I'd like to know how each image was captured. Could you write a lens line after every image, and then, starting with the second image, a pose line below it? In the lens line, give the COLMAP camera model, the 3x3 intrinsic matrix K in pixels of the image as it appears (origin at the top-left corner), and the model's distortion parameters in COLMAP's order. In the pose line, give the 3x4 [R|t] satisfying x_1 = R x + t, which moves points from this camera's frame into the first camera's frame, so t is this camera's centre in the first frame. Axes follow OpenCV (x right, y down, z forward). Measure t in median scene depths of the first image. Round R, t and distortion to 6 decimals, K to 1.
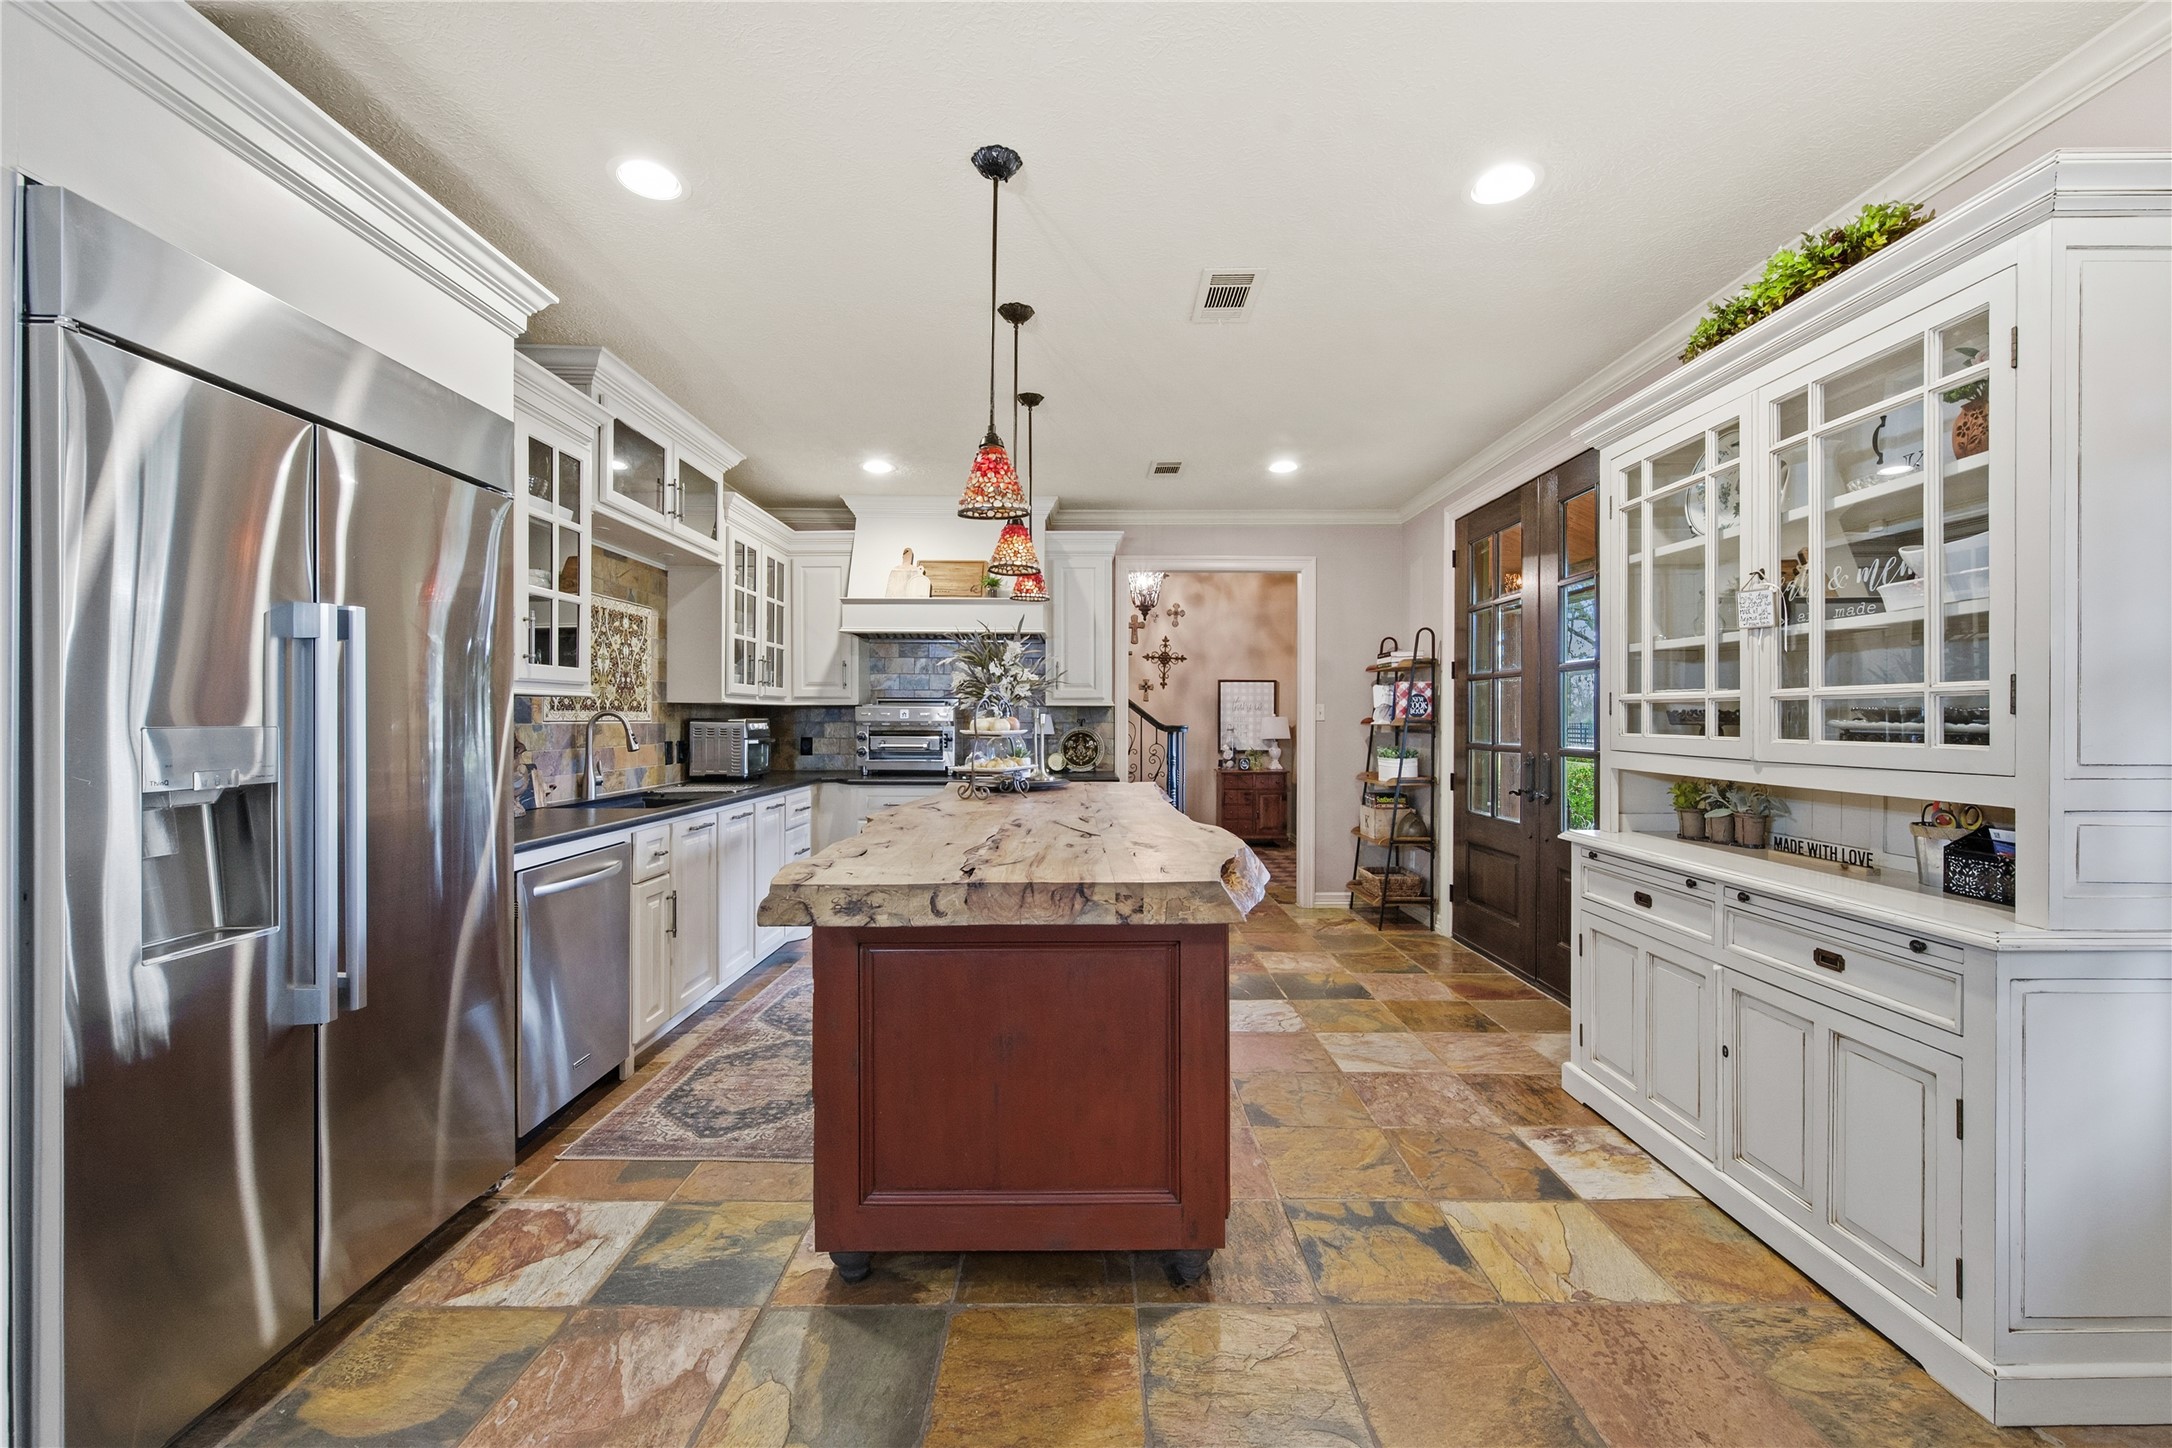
lens RADIAL K [[872.4, 0, 1078.4], [0, 872.4, 720.0], [0, 0, 1]] dist [-0.003605, 0.000233]
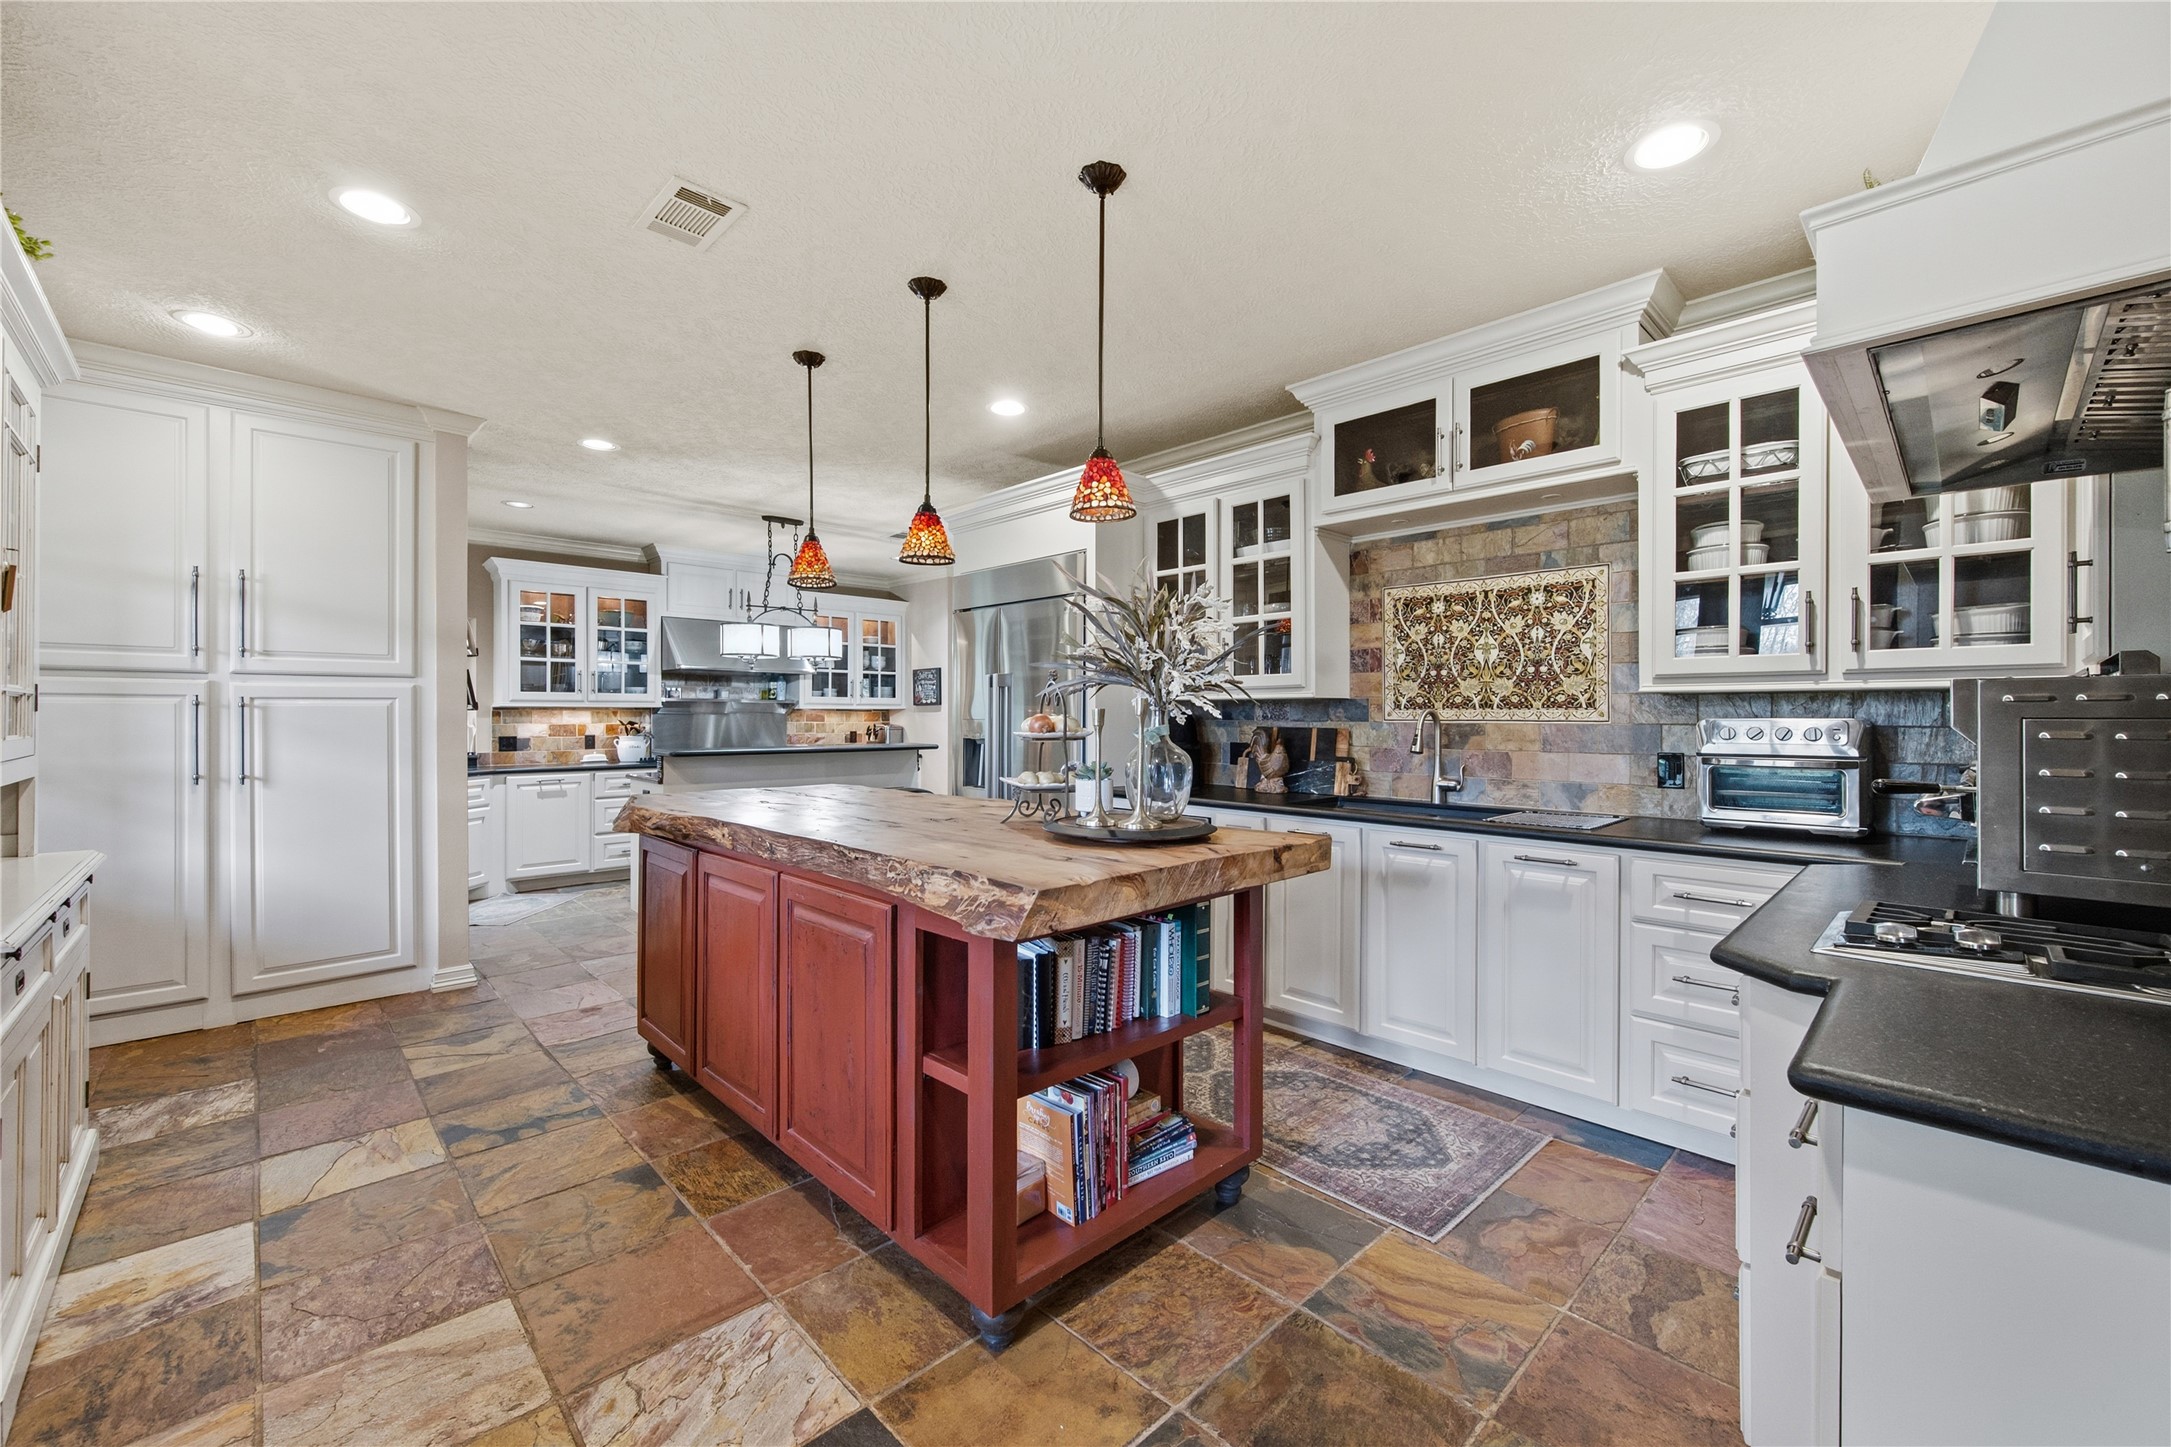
lens RADIAL K [[872.0, 0, 1086.2], [0, 872.0, 721.0], [0, 0, 1]] dist [-0.003605, 0.000233]
pose [[-0.715519, -0.003278, -0.698586, 0.499892], [-0.002723, 0.999994, -0.001904, 0.007676], [0.698588, 0.000540, -0.715524, 1.938906]]
